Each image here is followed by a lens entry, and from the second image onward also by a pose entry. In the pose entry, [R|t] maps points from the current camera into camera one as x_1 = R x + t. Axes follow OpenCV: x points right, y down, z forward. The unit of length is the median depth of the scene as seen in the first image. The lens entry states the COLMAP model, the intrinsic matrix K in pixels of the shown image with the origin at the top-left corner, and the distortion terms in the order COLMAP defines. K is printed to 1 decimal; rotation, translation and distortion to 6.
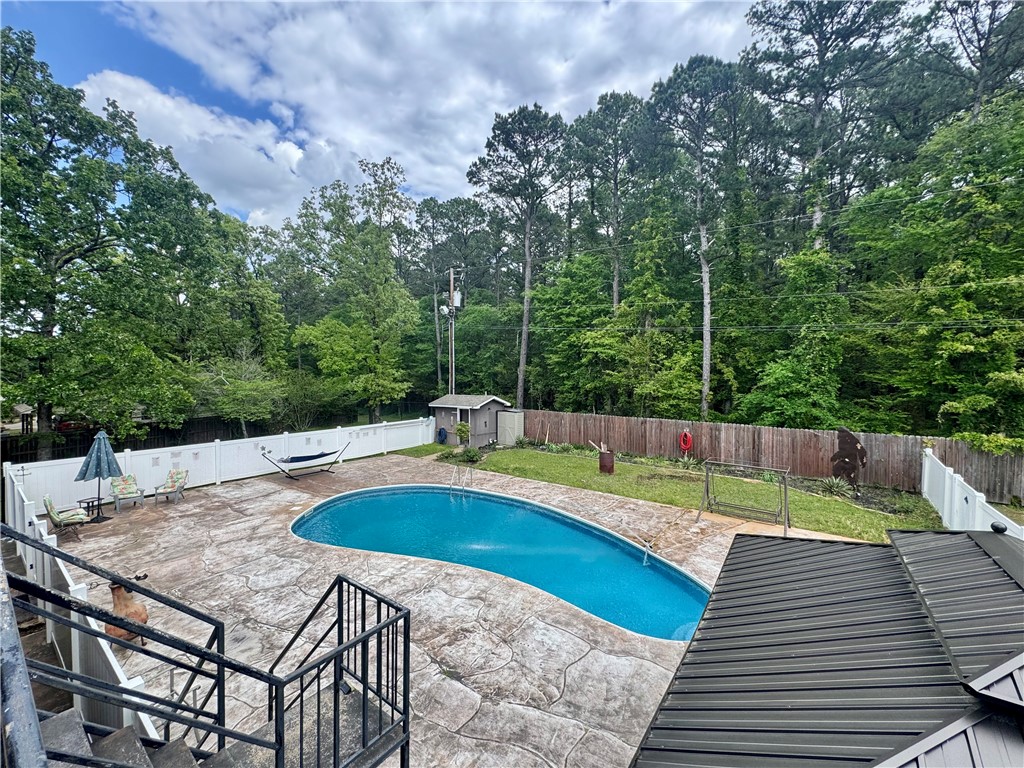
lens RADIAL K [[410.4, 0, 514.8], [0, 410.4, 383.7], [0, 0, 1]] dist [-0.003084, 0.000039]
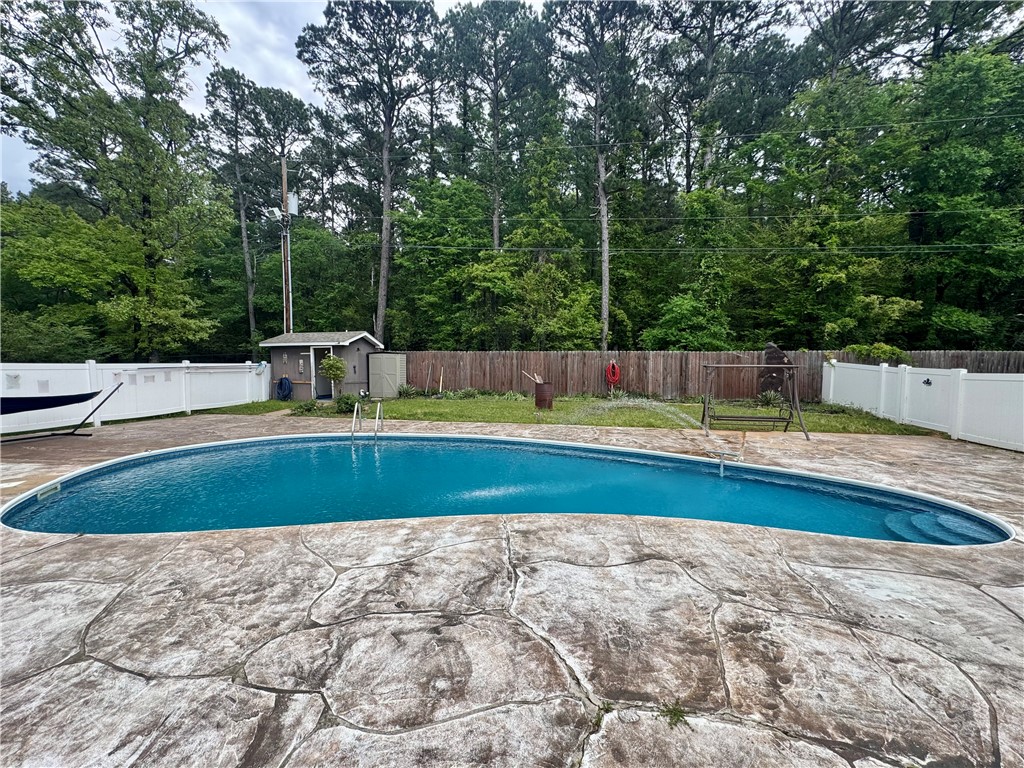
lens RADIAL K [[410.4, 0, 514.8], [0, 410.4, 383.7], [0, 0, 1]] dist [-0.003084, 0.000039]
pose [[0.897161, -0.019983, 0.441252, -0.136433], [0.008900, 0.999591, 0.027173, 0.105385], [-0.441614, -0.020451, 0.896972, 0.219553]]
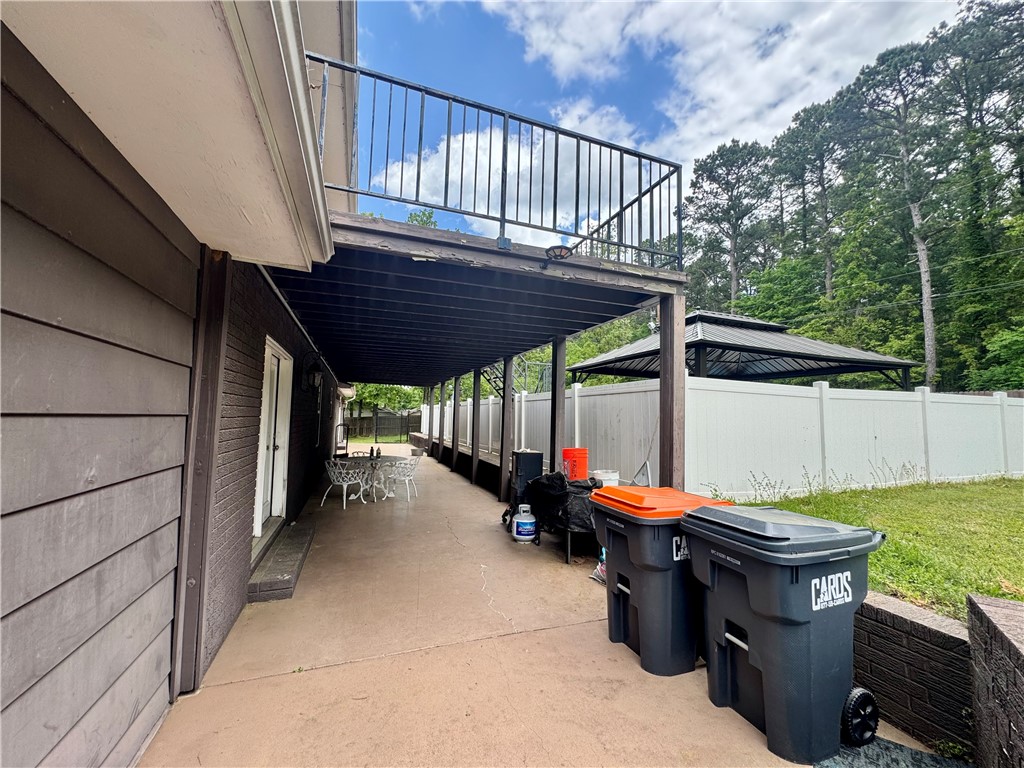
lens RADIAL K [[410.4, 0, 514.8], [0, 410.4, 383.7], [0, 0, 1]] dist [-0.003084, 0.000039]
pose [[0.839756, -0.035507, -0.541802, 0.163615], [-0.020144, 0.995135, -0.096439, 0.139154], [0.542591, 0.091900, 0.834955, -0.265578]]
